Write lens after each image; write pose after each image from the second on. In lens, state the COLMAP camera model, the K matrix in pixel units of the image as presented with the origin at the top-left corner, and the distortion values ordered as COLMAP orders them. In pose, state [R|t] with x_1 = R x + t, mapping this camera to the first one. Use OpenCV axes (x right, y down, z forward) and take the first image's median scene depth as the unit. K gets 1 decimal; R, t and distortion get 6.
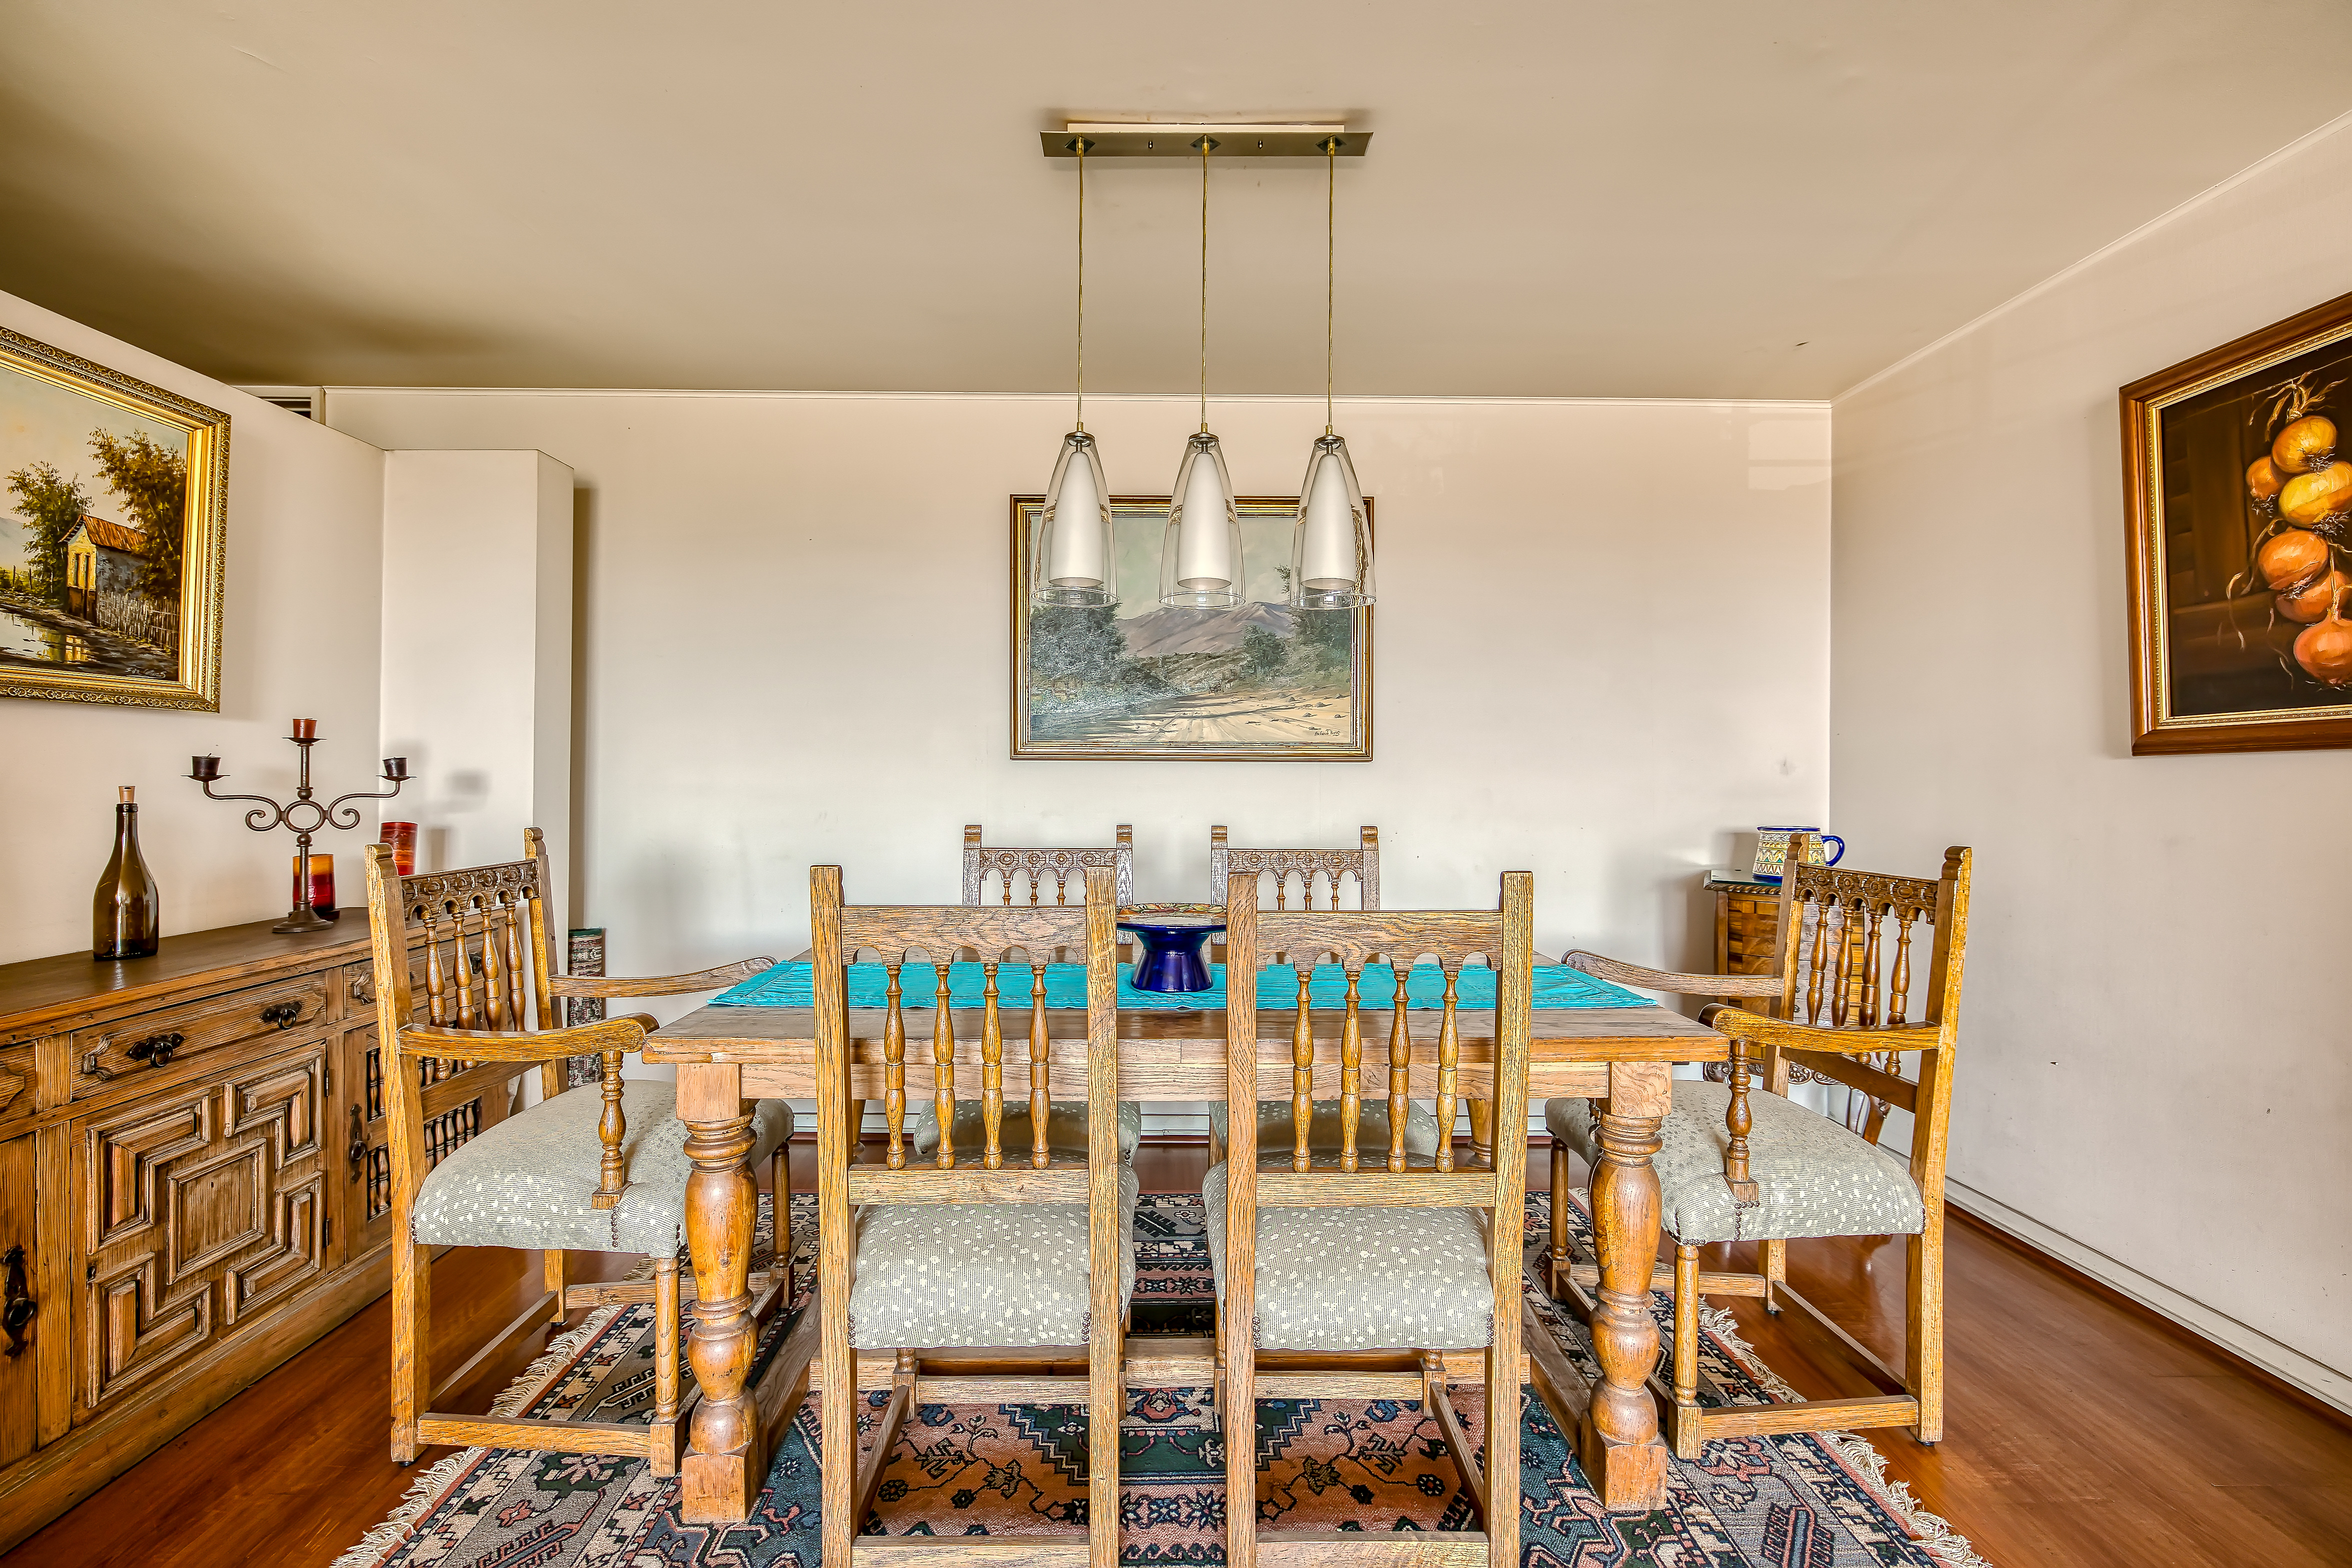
lens RADIAL K [[998.0, 0, 1169.7], [0, 998.0, 773.4], [0, 0, 1]] dist [0.000416, -0.000218]
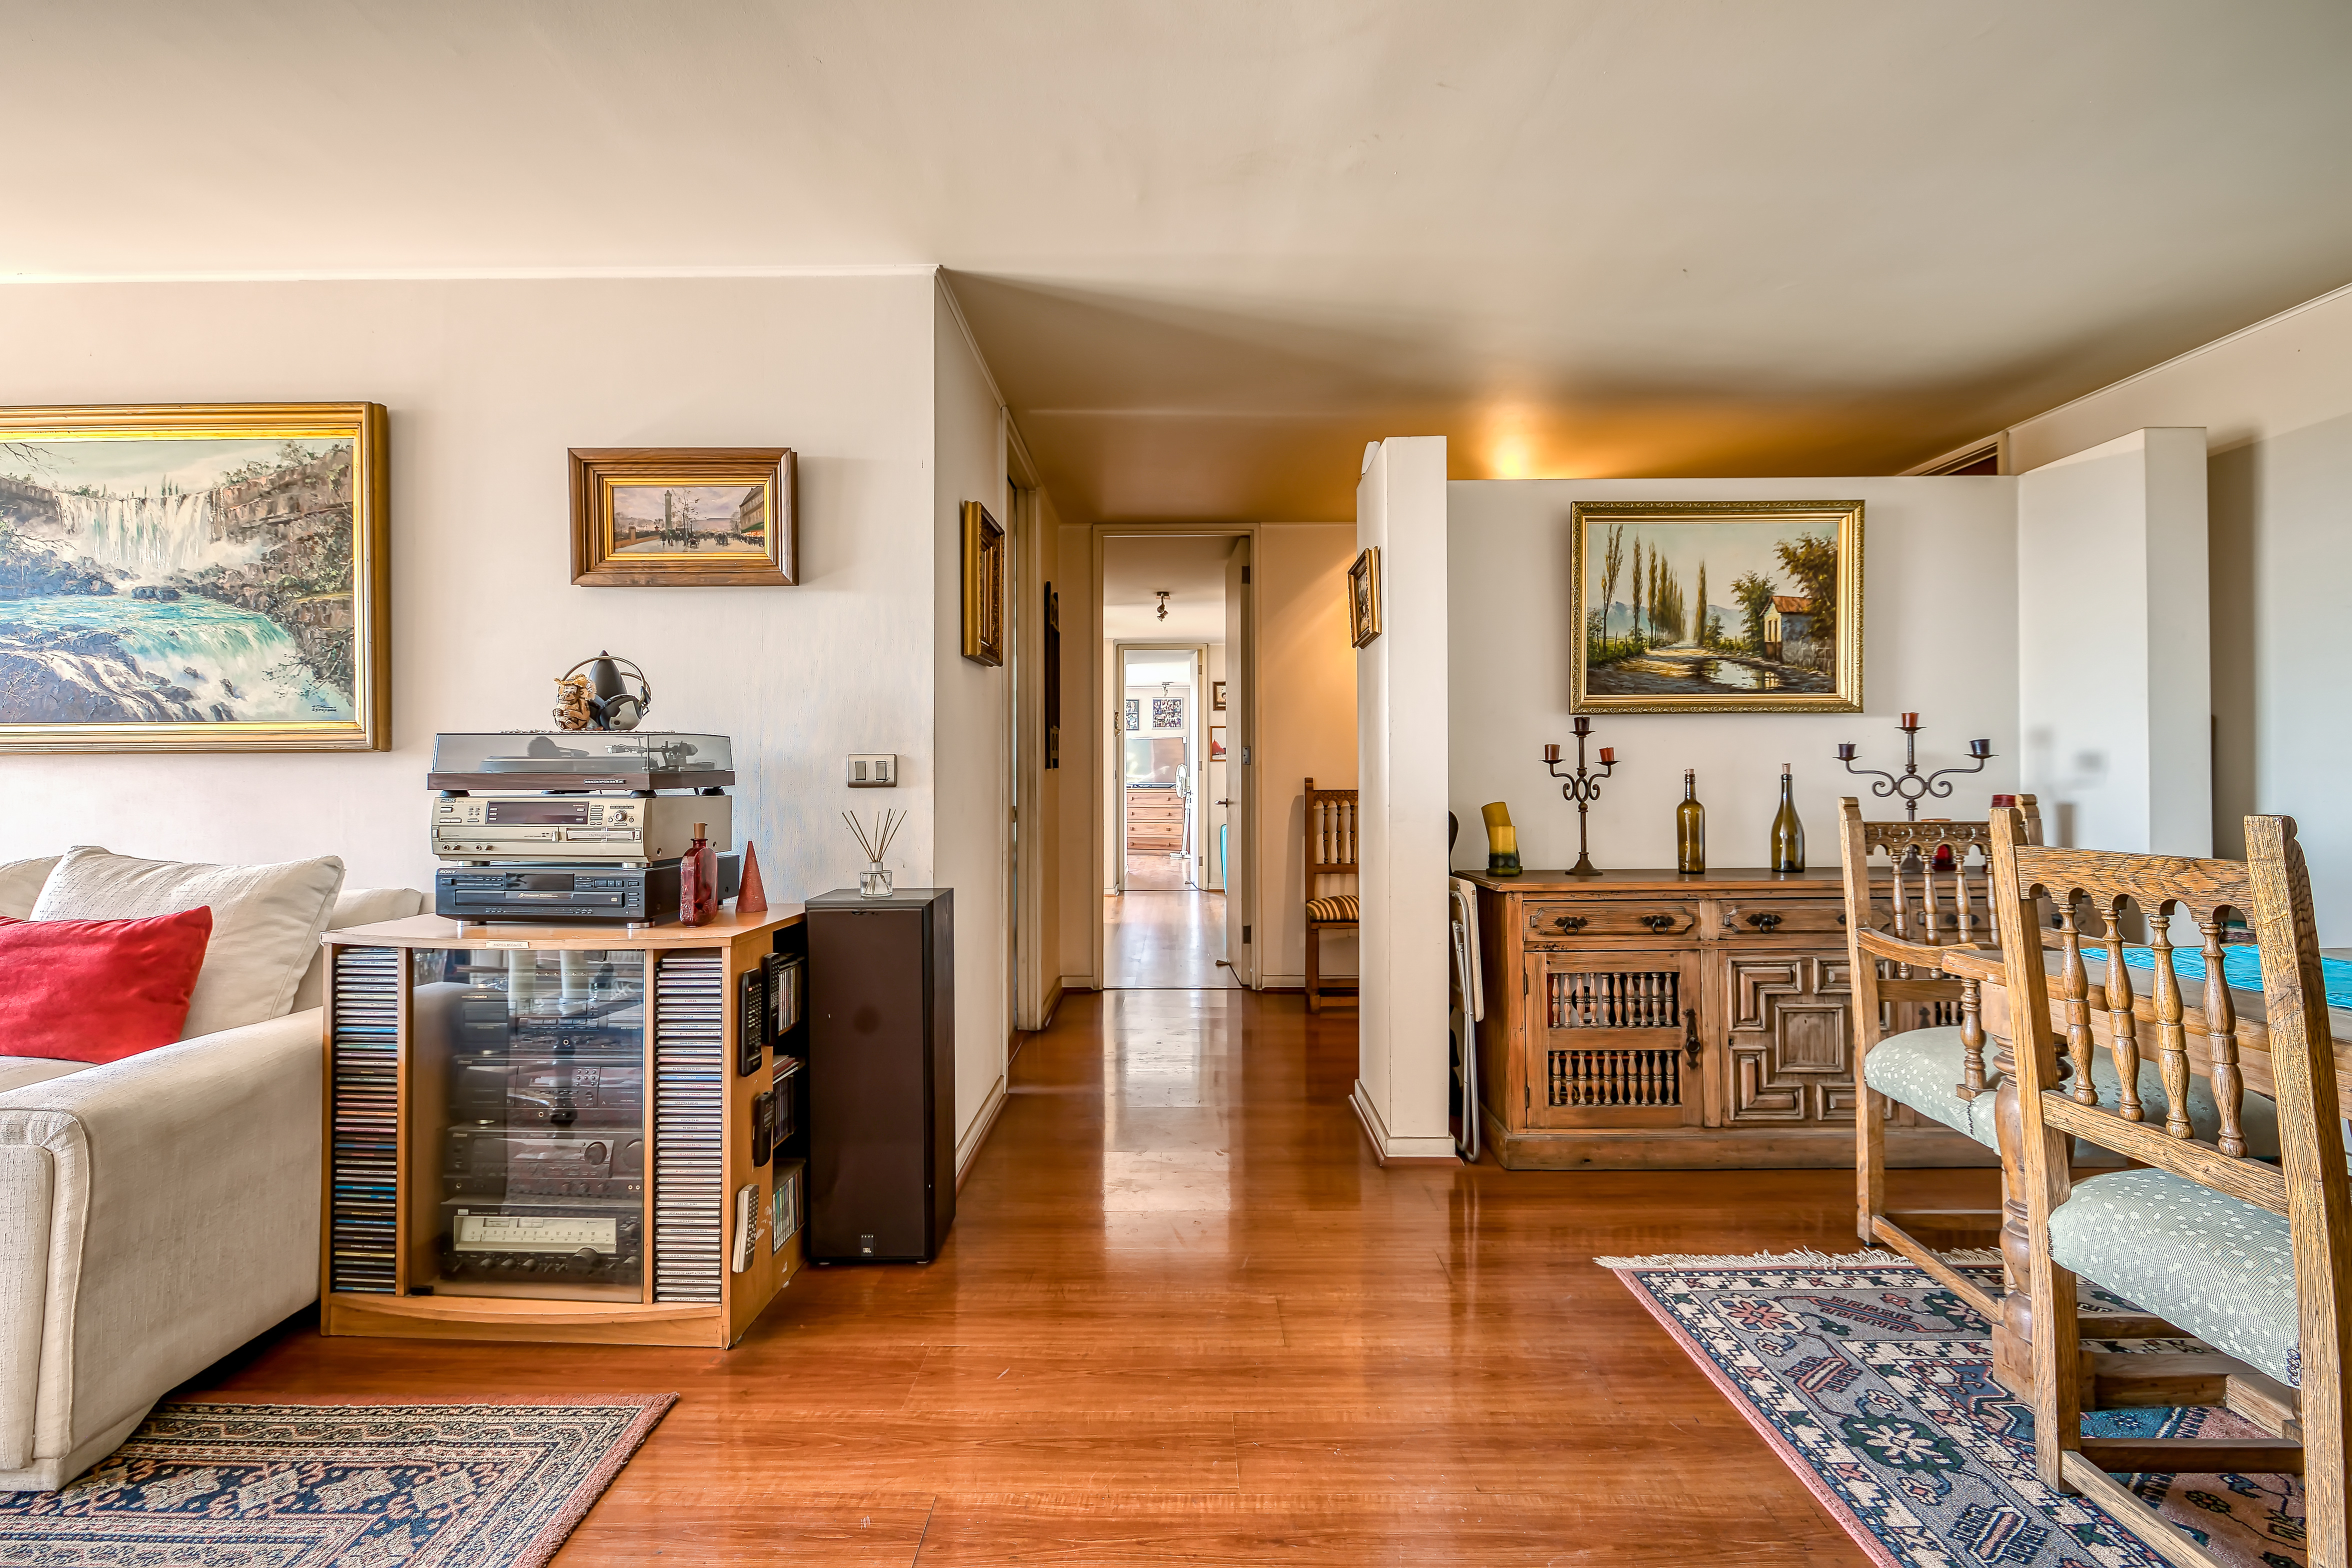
lens RADIAL K [[998.0, 0, 1169.7], [0, 998.0, 773.4], [0, 0, 1]] dist [0.000416, -0.000218]
pose [[-0.012698, -0.011992, -0.999847, 0.554176], [0.007120, 0.999902, -0.012083, 0.041421], [0.999894, -0.007272, -0.012611, 0.046670]]
